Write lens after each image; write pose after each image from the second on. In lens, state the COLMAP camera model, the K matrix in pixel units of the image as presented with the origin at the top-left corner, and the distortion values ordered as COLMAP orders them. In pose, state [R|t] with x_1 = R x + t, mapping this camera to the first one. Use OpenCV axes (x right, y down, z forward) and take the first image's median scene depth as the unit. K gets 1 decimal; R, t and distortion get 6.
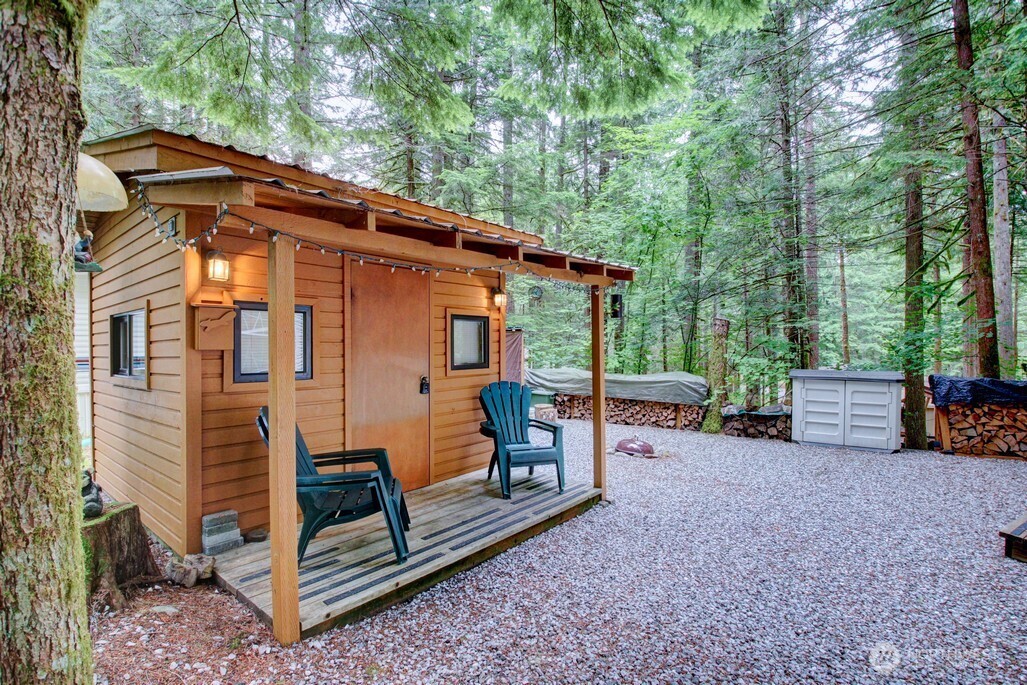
lens RADIAL K [[480.7, 0, 512.5], [0, 480.7, 344.9], [0, 0, 1]] dist [-0.007984, -0.010531]
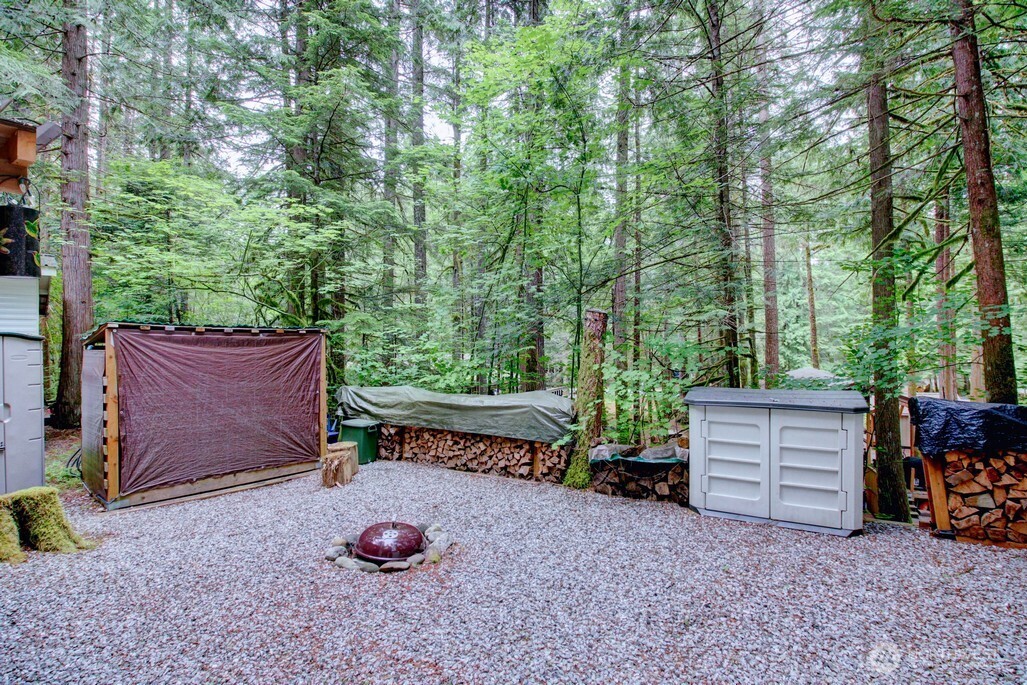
lens RADIAL K [[480.7, 0, 513.6], [0, 480.7, 348.5], [0, 0, 1]] dist [-0.007984, -0.010531]
pose [[0.999136, -0.013055, 0.039447, 0.383979], [0.013326, 0.999889, -0.006618, 0.000729], [-0.039356, 0.007138, 0.999200, 0.452039]]
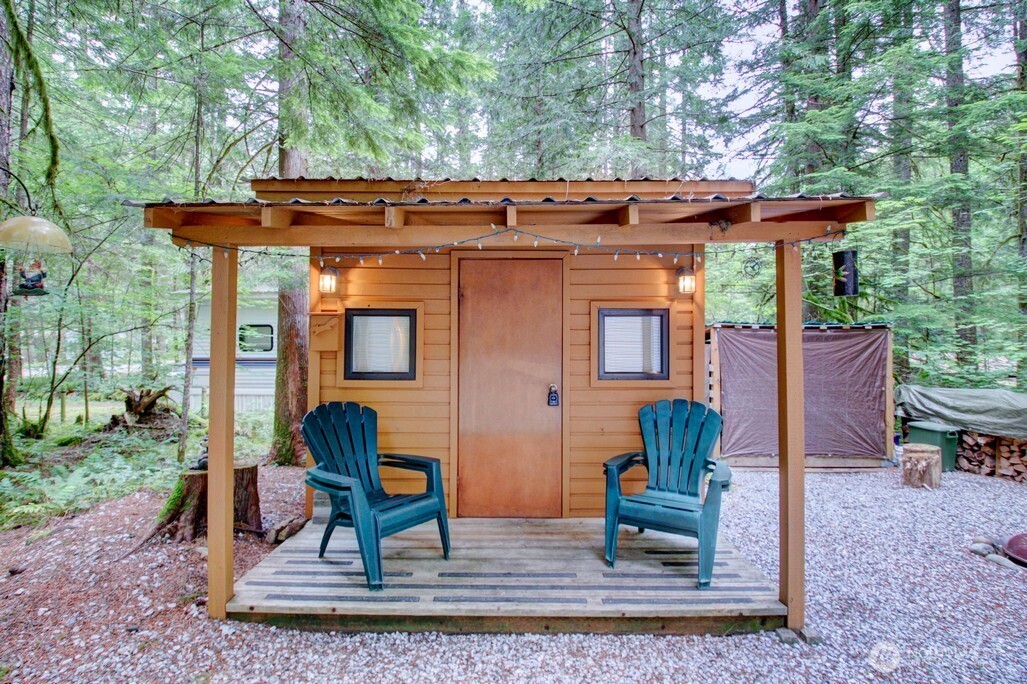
lens RADIAL K [[480.7, 0, 513.2], [0, 480.7, 342.3], [0, 0, 1]] dist [-0.007984, -0.010531]
pose [[0.644722, -0.010976, -0.764339, 0.272974], [-0.003304, 0.999848, -0.017145, 0.003835], [0.764410, 0.013579, 0.644587, 0.271908]]
